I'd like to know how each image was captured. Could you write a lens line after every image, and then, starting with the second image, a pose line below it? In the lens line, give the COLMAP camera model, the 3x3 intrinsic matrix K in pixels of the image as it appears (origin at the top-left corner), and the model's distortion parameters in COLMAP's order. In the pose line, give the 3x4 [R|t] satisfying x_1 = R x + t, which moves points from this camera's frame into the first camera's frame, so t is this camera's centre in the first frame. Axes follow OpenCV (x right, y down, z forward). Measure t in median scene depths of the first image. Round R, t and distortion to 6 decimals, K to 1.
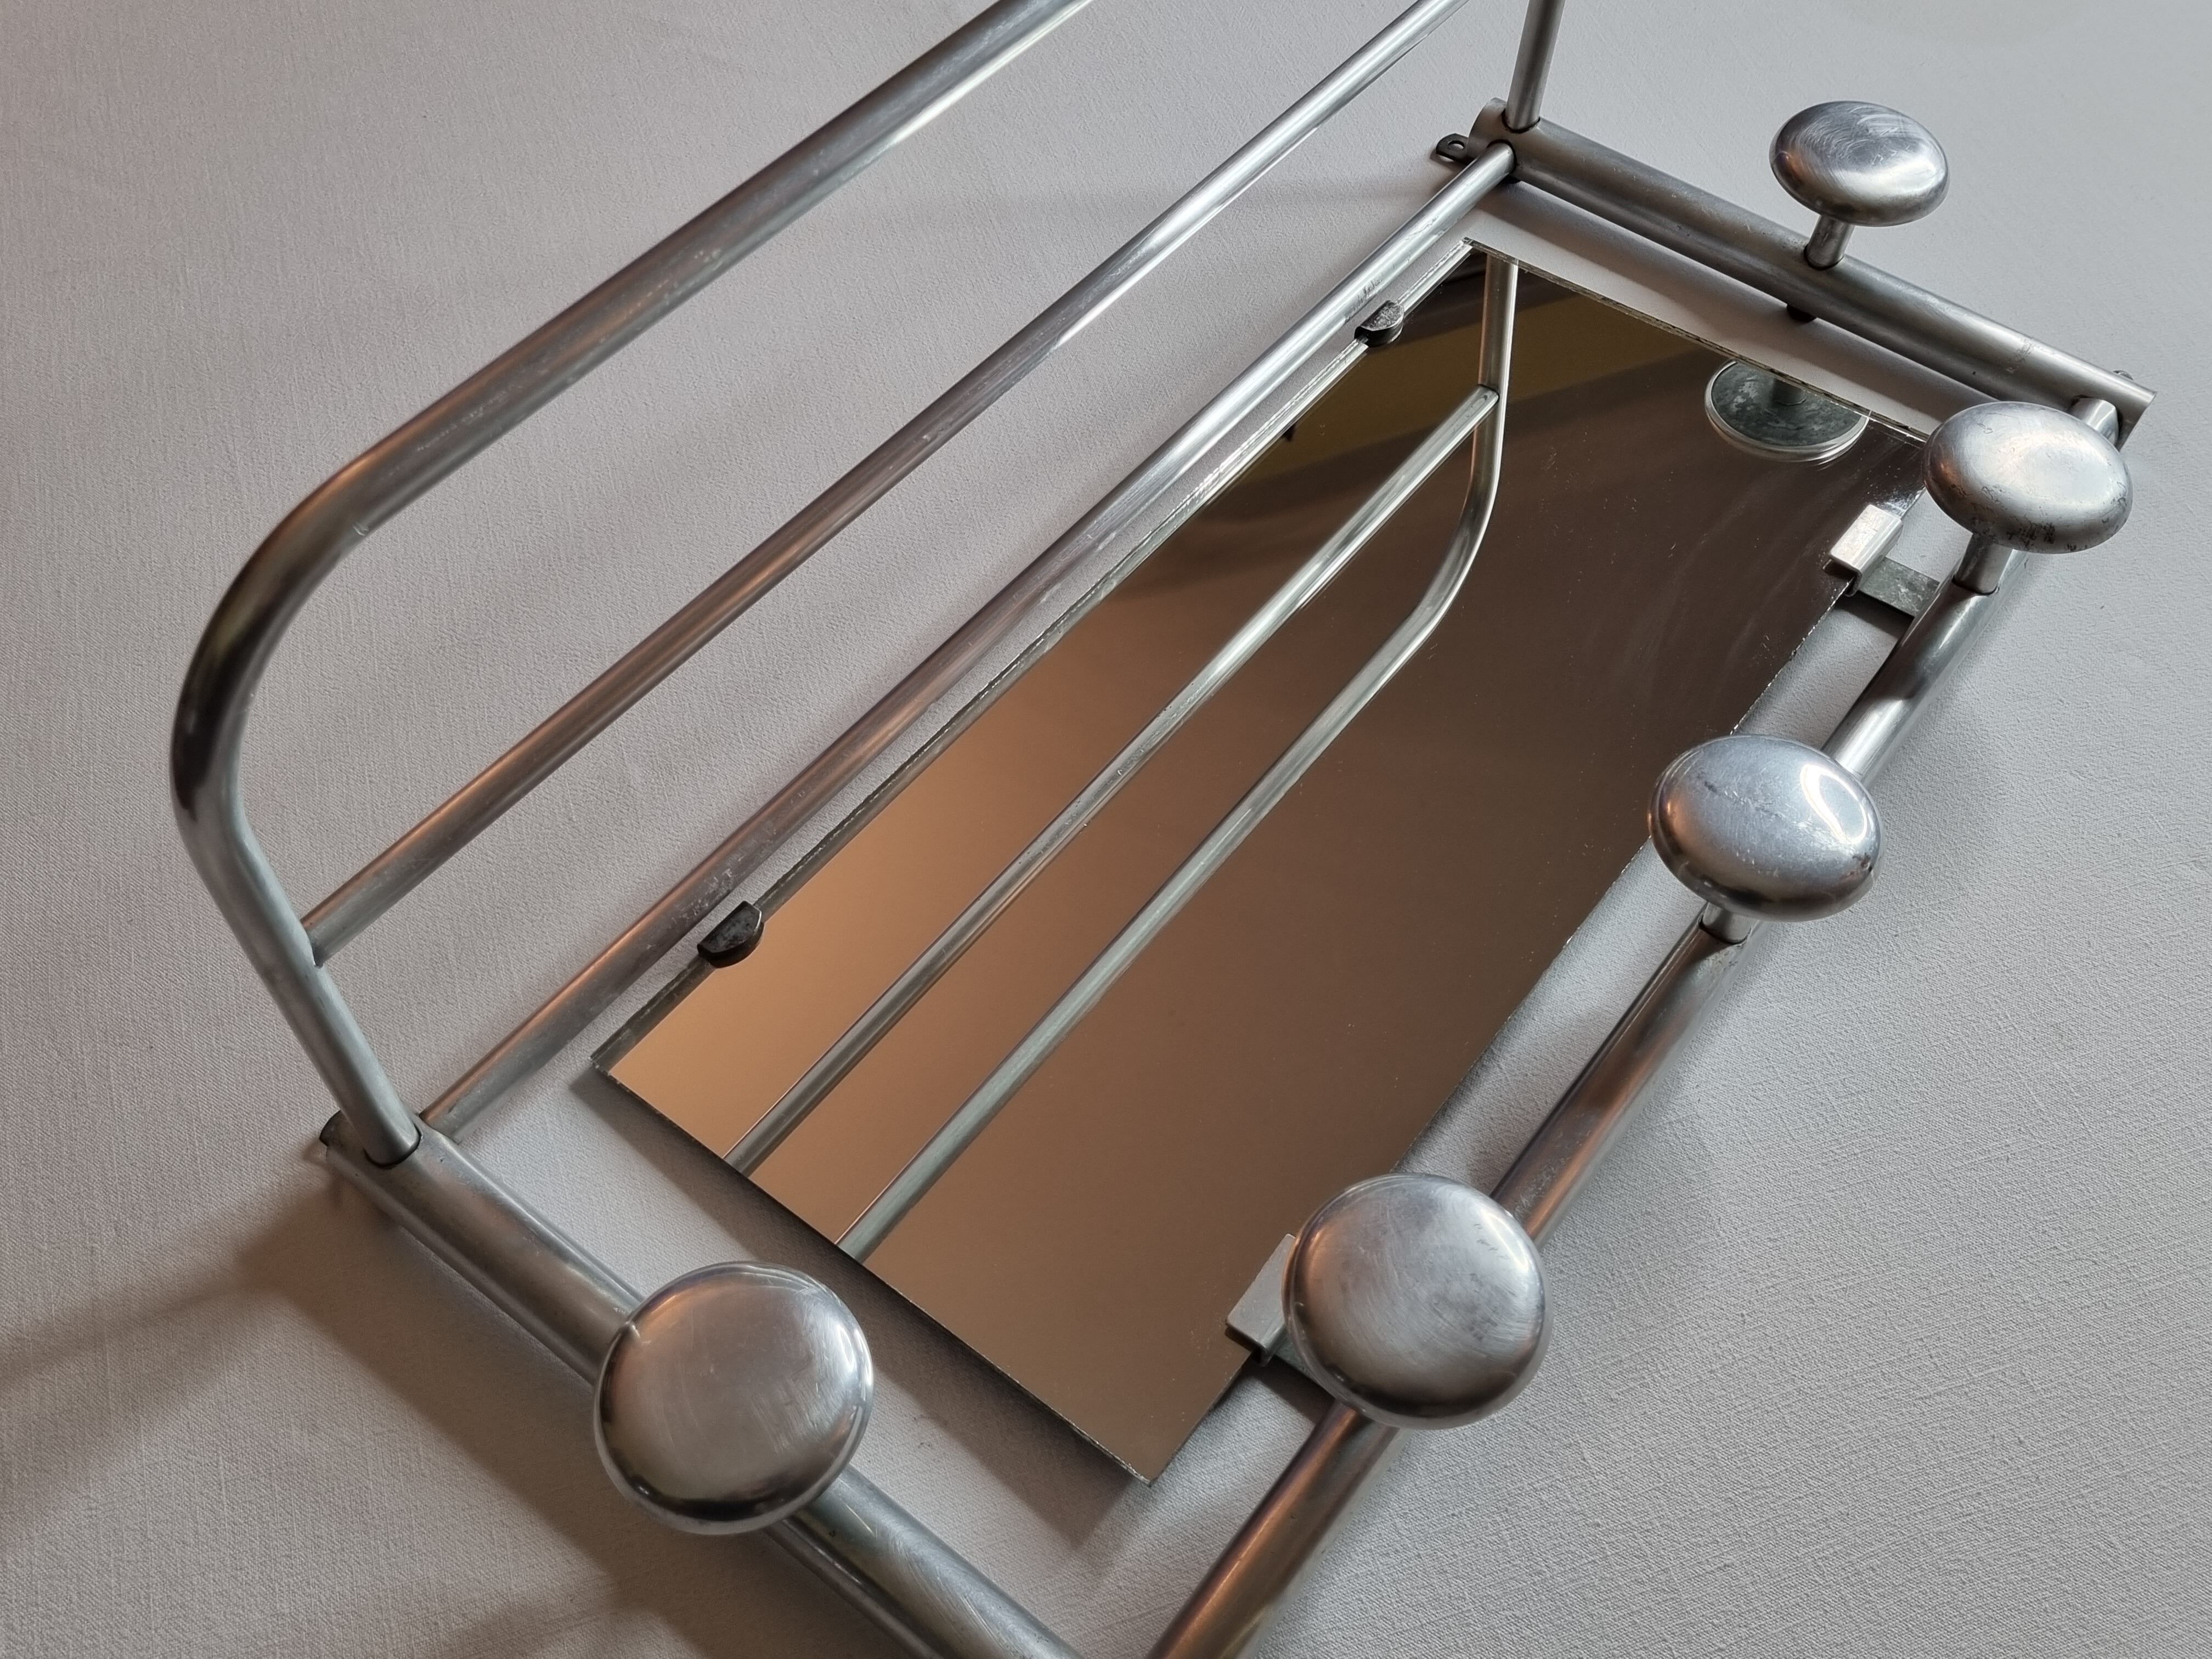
lens RADIAL K [[2092.1, 0, 1097.7], [0, 2092.1, 827.9], [0, 0, 1]] dist [0.060379, -0.014839]
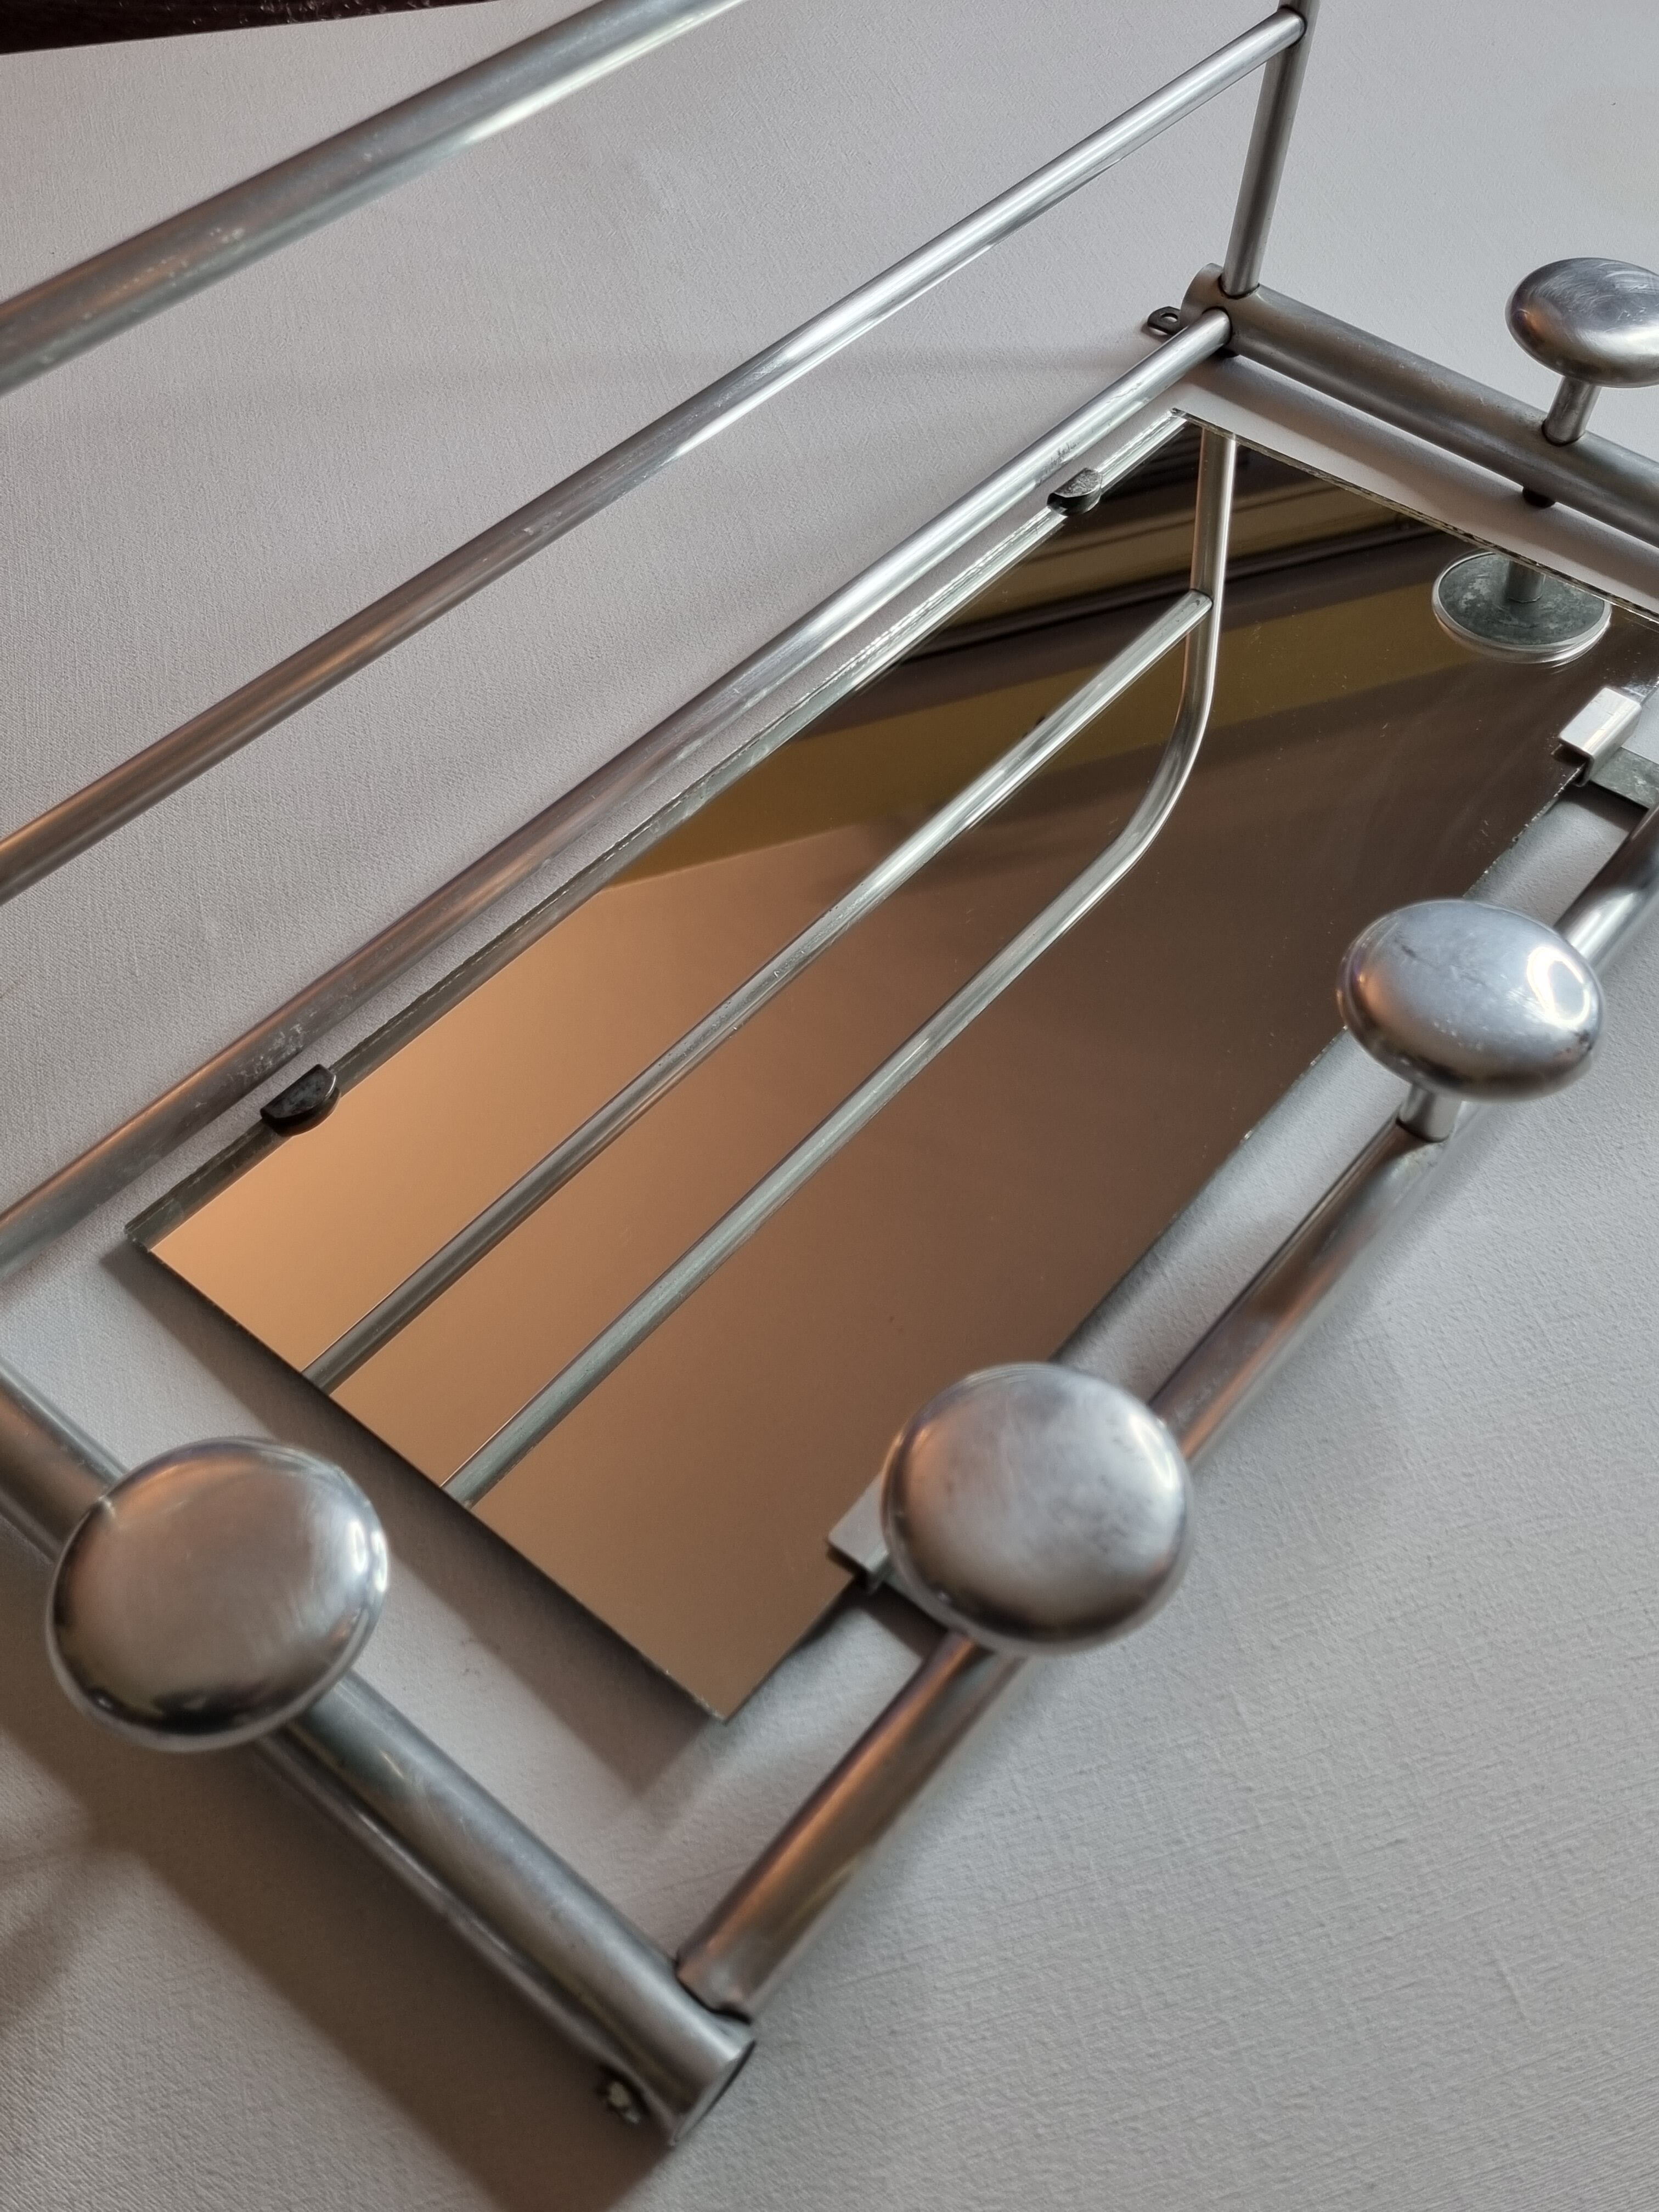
lens RADIAL K [[2092.1, 0, 829.5], [0, 2092.1, 1106.0], [0, 0, 1]] dist [0.060379, -0.014839]
pose [[0.999485, 0.031036, -0.008148, 0.057790], [-0.031229, 0.999207, -0.024705, 0.071140], [0.007375, 0.024947, 0.999662, 0.121951]]
